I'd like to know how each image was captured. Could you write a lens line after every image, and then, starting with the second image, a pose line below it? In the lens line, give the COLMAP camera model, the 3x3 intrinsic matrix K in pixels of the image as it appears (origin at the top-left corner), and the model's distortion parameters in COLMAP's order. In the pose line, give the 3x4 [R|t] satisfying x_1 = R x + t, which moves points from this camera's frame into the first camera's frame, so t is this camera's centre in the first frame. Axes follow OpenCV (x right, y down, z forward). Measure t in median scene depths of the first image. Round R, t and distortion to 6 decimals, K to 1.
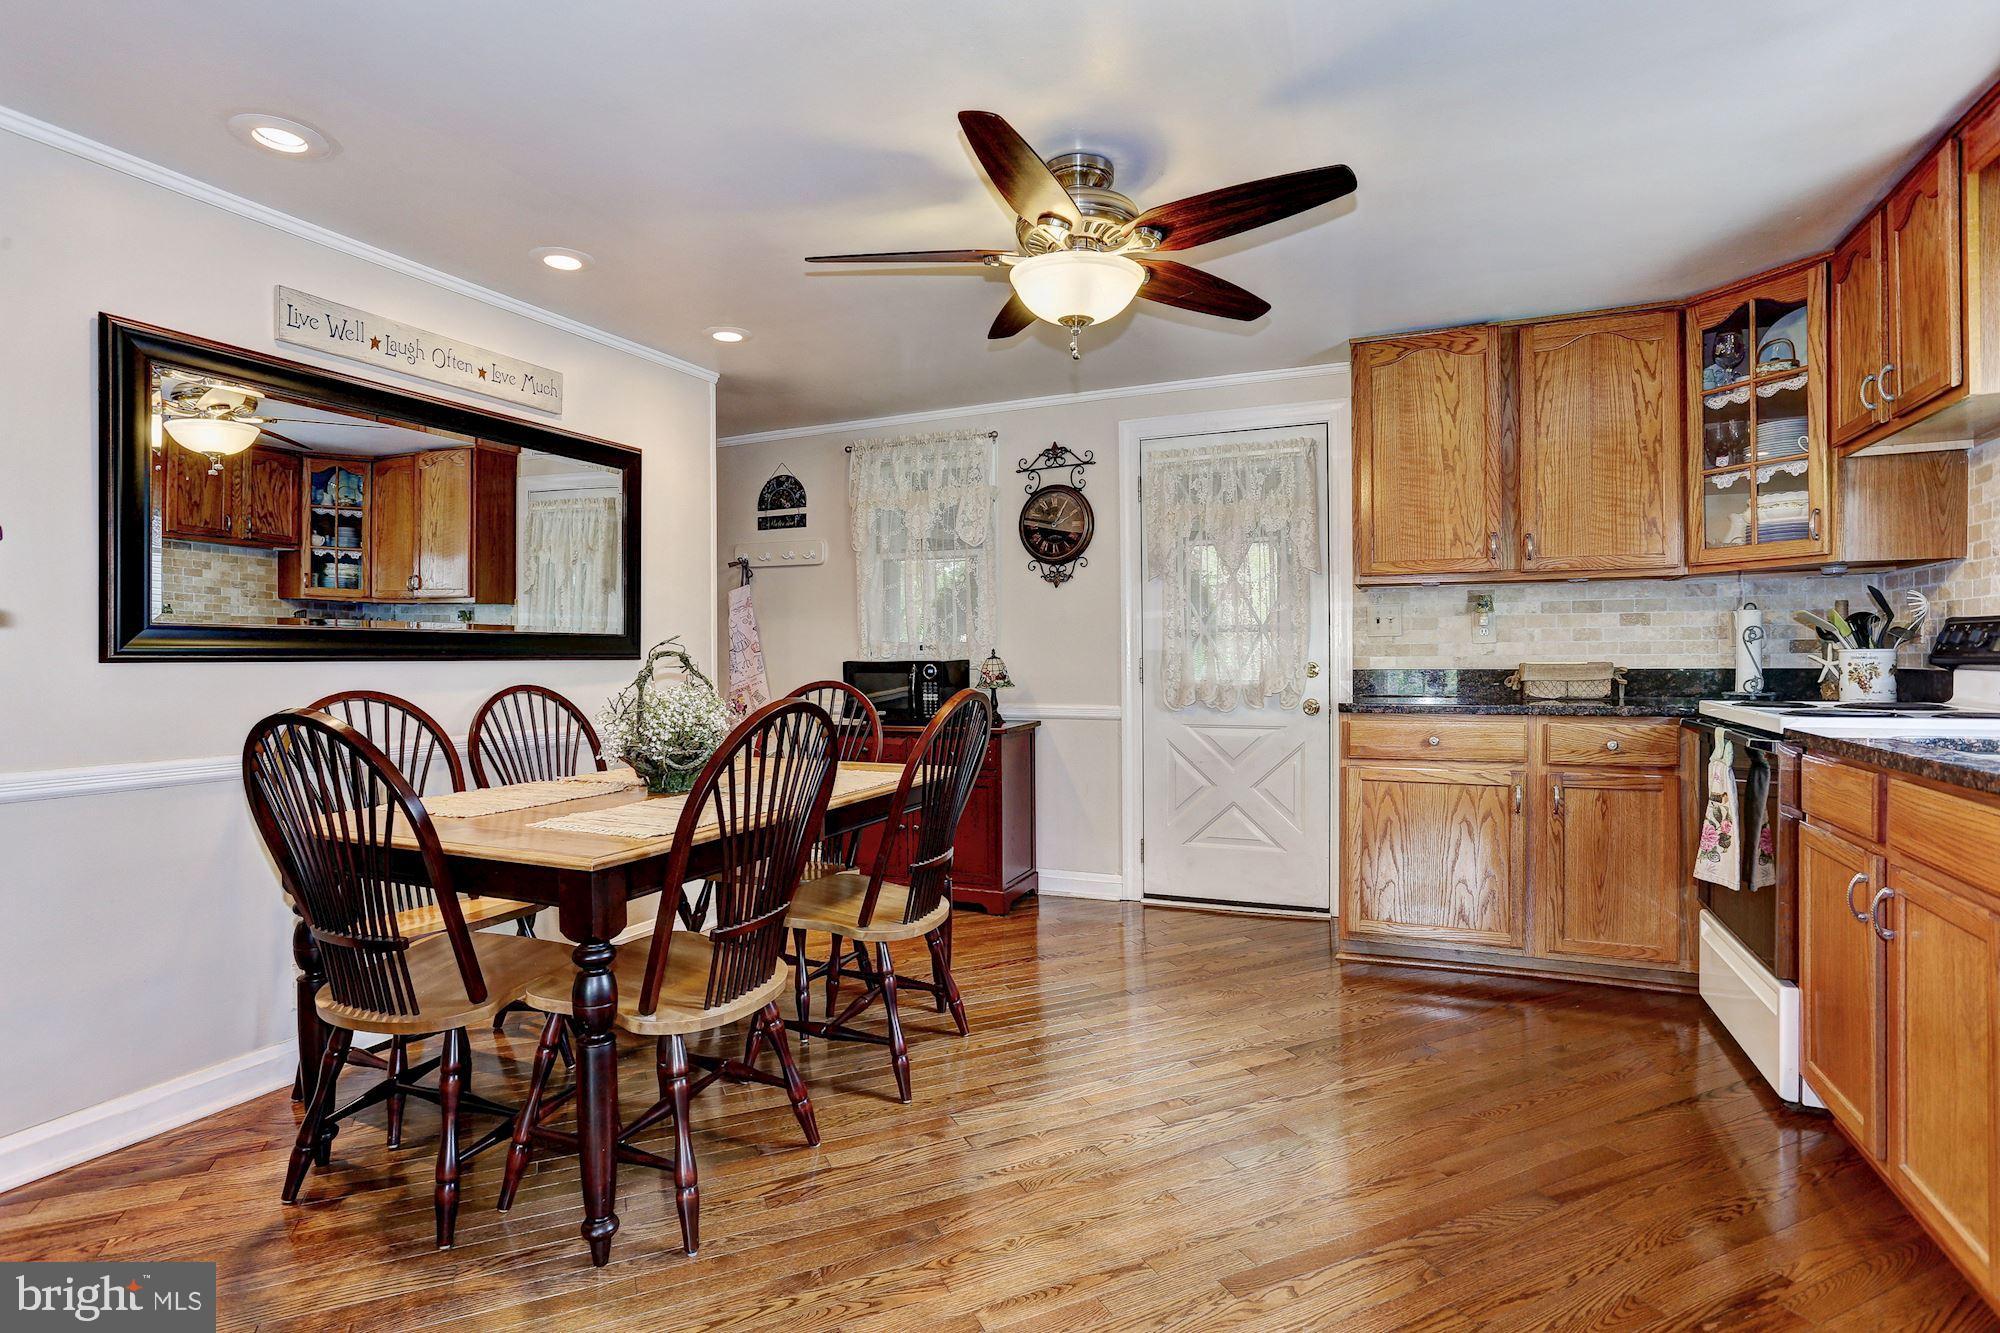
lens RADIAL K [[936.8, 0, 996.4], [0, 936.8, 648.9], [0, 0, 1]] dist [-0.004776, 0.011858]
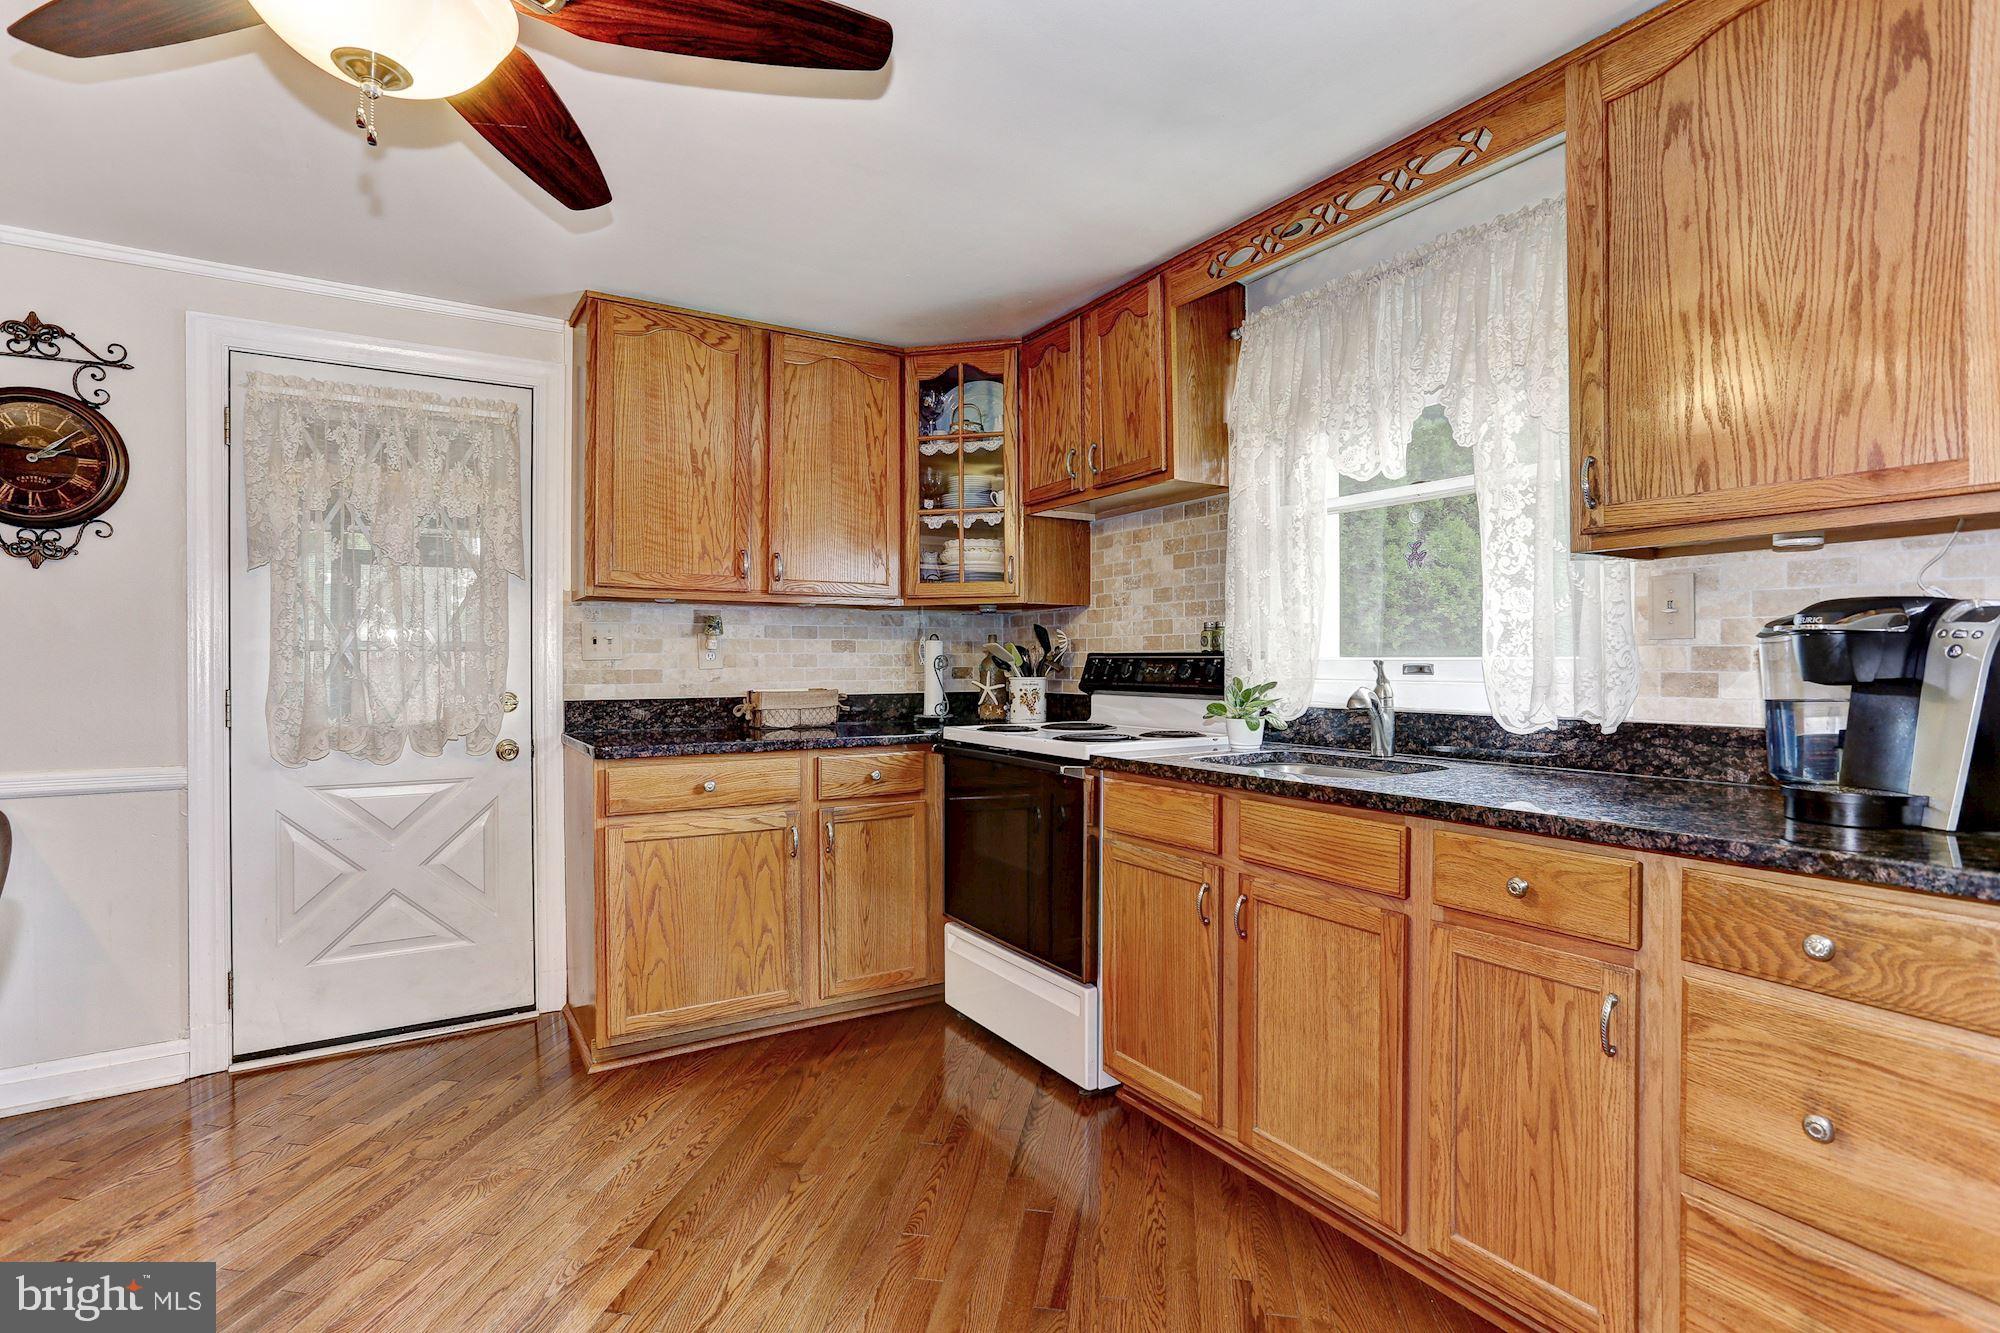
lens RADIAL K [[973.7, 0, 989.1], [0, 973.7, 659.9], [0, 0, 1]] dist [-0.051841, 0.031716]
pose [[0.586699, 0.007172, 0.809773, -0.097533], [-0.004437, 0.999974, -0.005642, -0.012536], [-0.809793, -0.000283, 0.586716, 0.275173]]
